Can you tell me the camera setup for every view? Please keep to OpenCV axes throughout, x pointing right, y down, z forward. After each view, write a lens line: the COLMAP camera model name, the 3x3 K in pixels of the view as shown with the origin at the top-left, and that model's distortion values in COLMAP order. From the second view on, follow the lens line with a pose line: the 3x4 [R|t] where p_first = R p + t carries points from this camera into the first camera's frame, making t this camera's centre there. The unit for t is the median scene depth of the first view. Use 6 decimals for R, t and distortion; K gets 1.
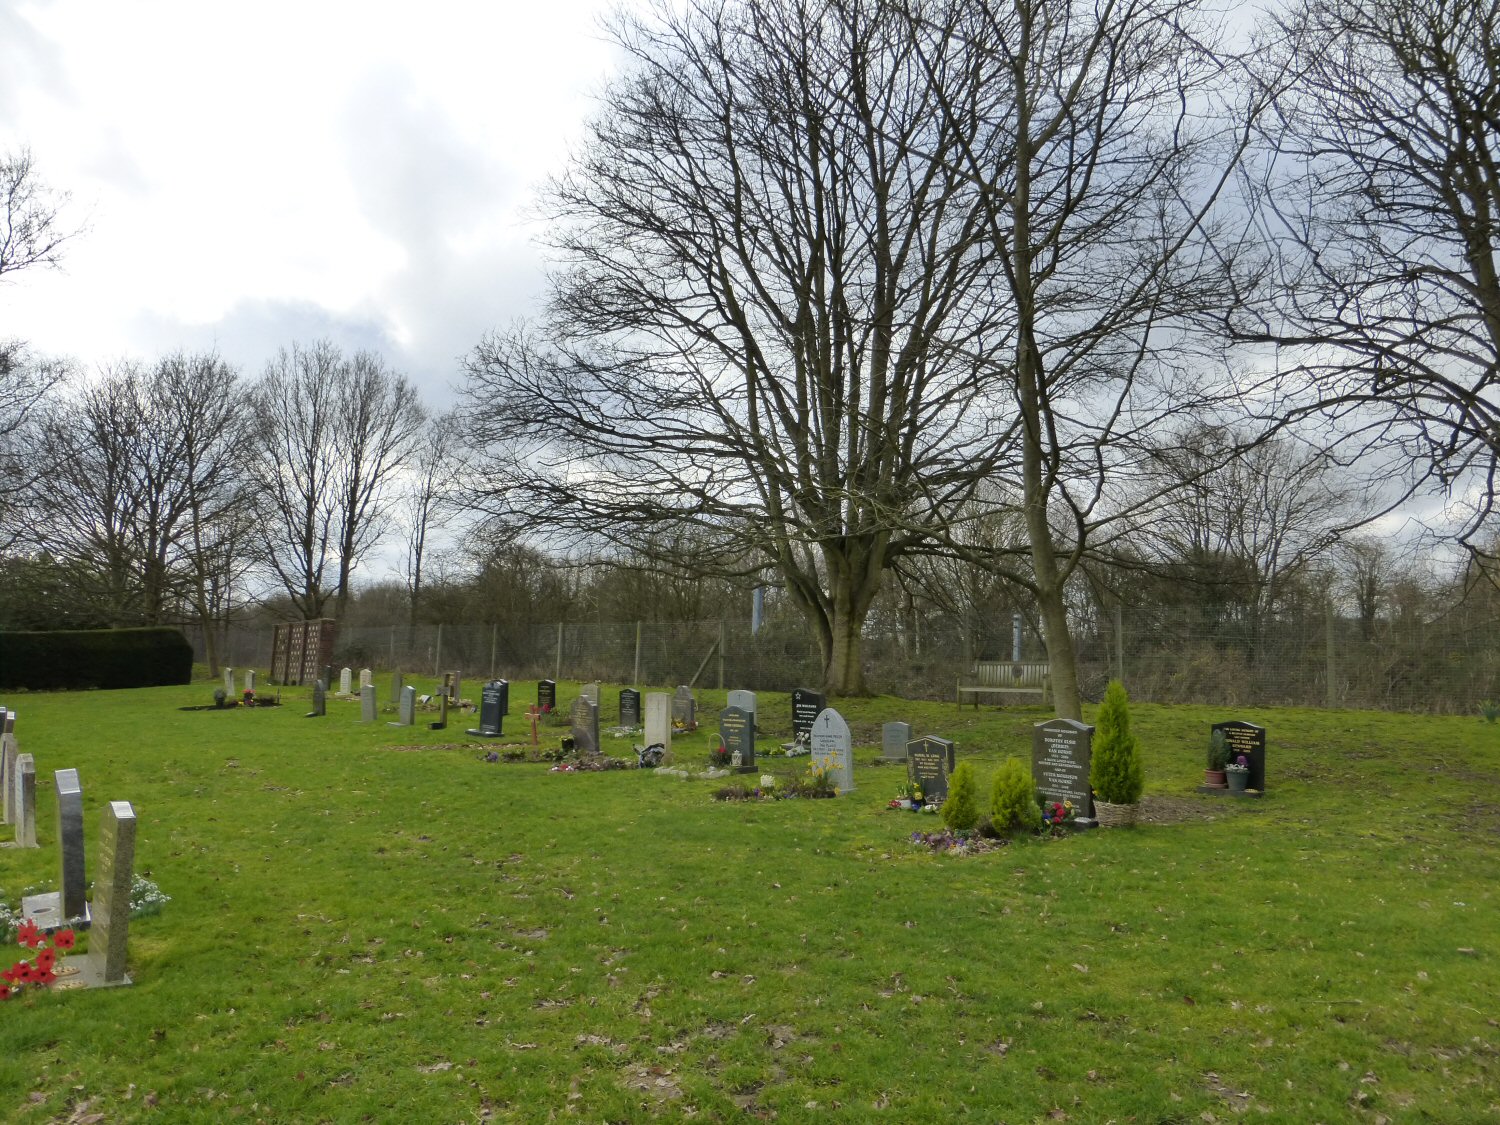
lens RADIAL K [[1091.7, 0, 748.6], [0, 1091.7, 563.8], [0, 0, 1]] dist [-0.036334, 0.032854]
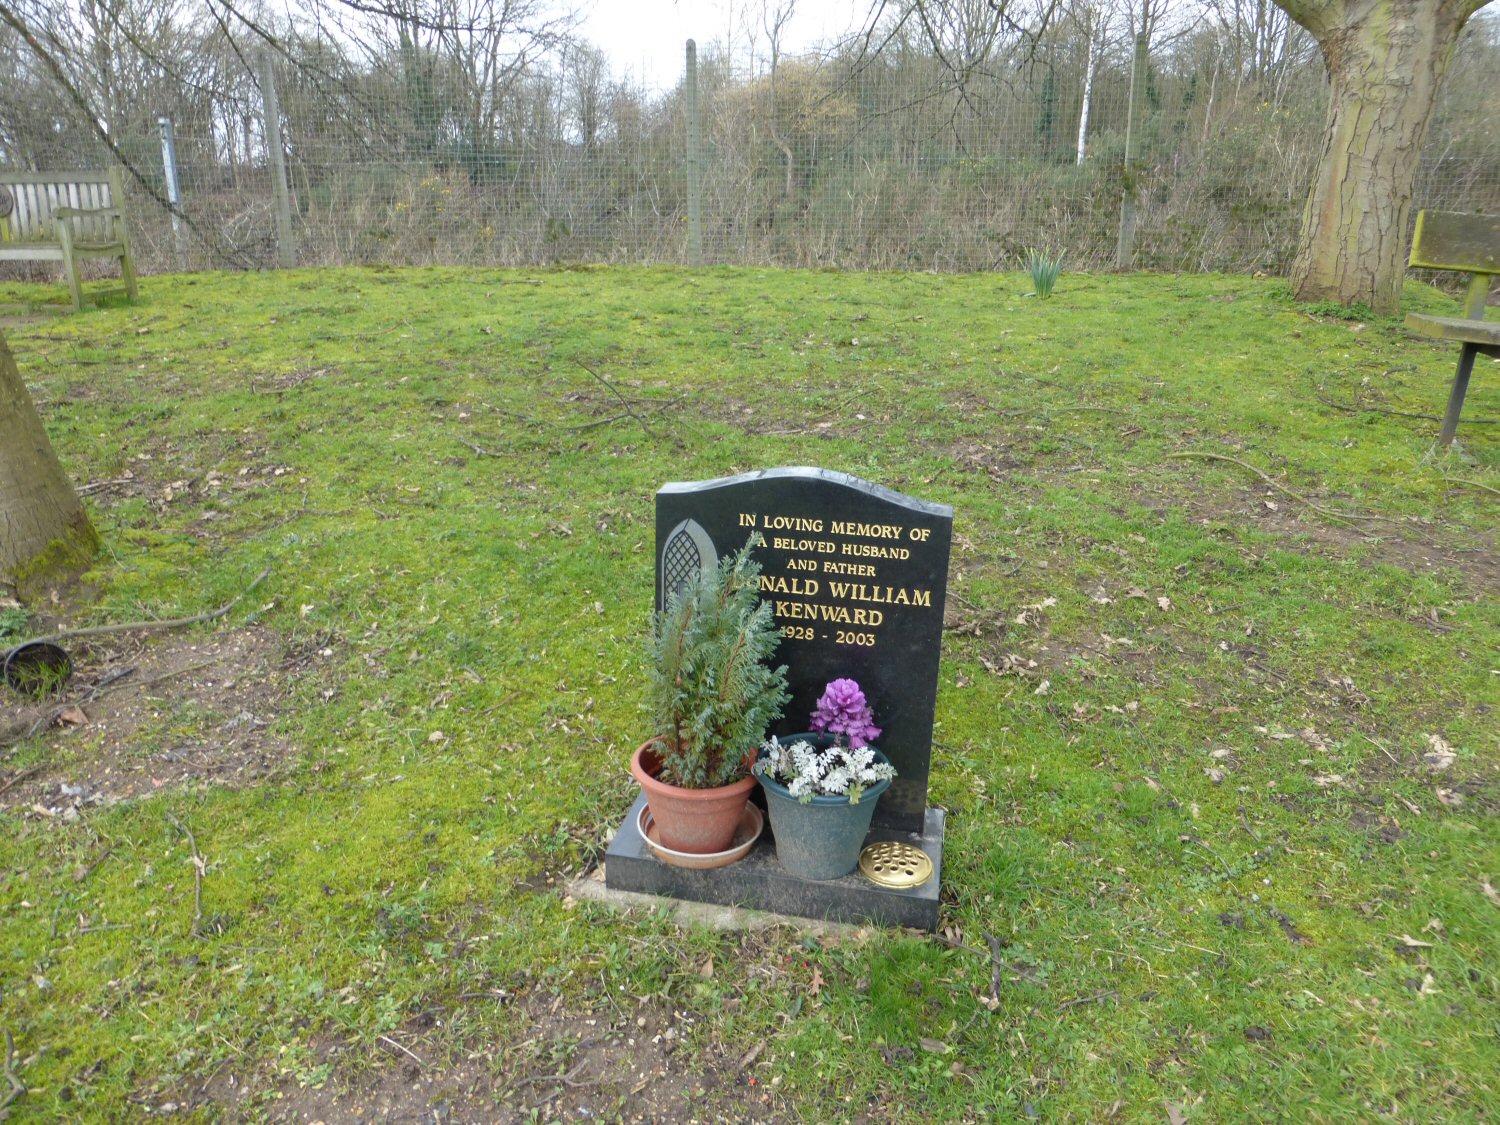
lens RADIAL K [[1091.7, 0, 748.1], [0, 1091.7, 568.2], [0, 0, 1]] dist [-0.036334, 0.032854]
pose [[0.779134, -0.208353, 0.591218, 0.056396], [-0.054079, 0.917289, 0.394533, 0.015270], [-0.624520, -0.339367, 0.703424, 0.146336]]
